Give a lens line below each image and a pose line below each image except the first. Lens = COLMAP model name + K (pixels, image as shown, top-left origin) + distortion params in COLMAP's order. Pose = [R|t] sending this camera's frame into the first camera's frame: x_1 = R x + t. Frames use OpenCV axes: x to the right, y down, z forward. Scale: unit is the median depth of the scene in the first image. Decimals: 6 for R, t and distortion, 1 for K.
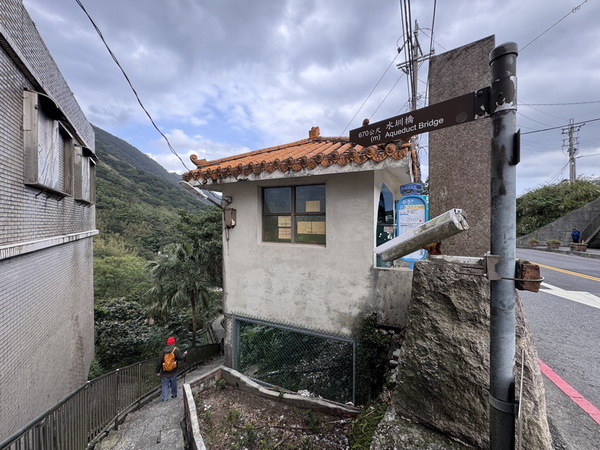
lens RADIAL K [[244.0, 0, 297.3], [0, 244.0, 223.8], [0, 0, 1]] dist [0.001273, 0.000373]
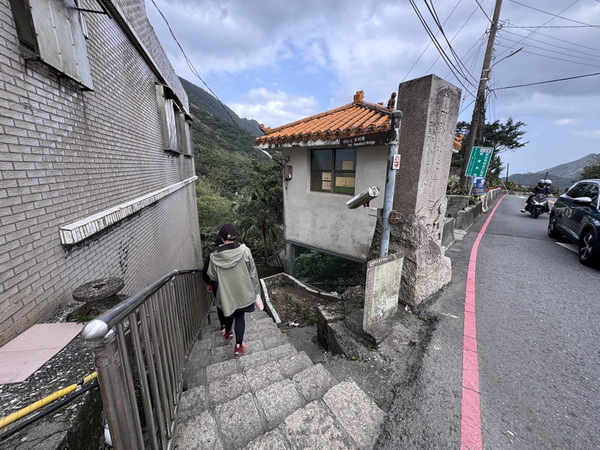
lens RADIAL K [[244.0, 0, 299.8], [0, 244.0, 224.2], [0, 0, 1]] dist [0.001273, 0.000373]
pose [[0.967117, 0.066845, -0.245390, 0.148285], [-0.008797, 0.973058, 0.230393, -0.060495], [0.254179, -0.220658, 0.941649, -0.343738]]
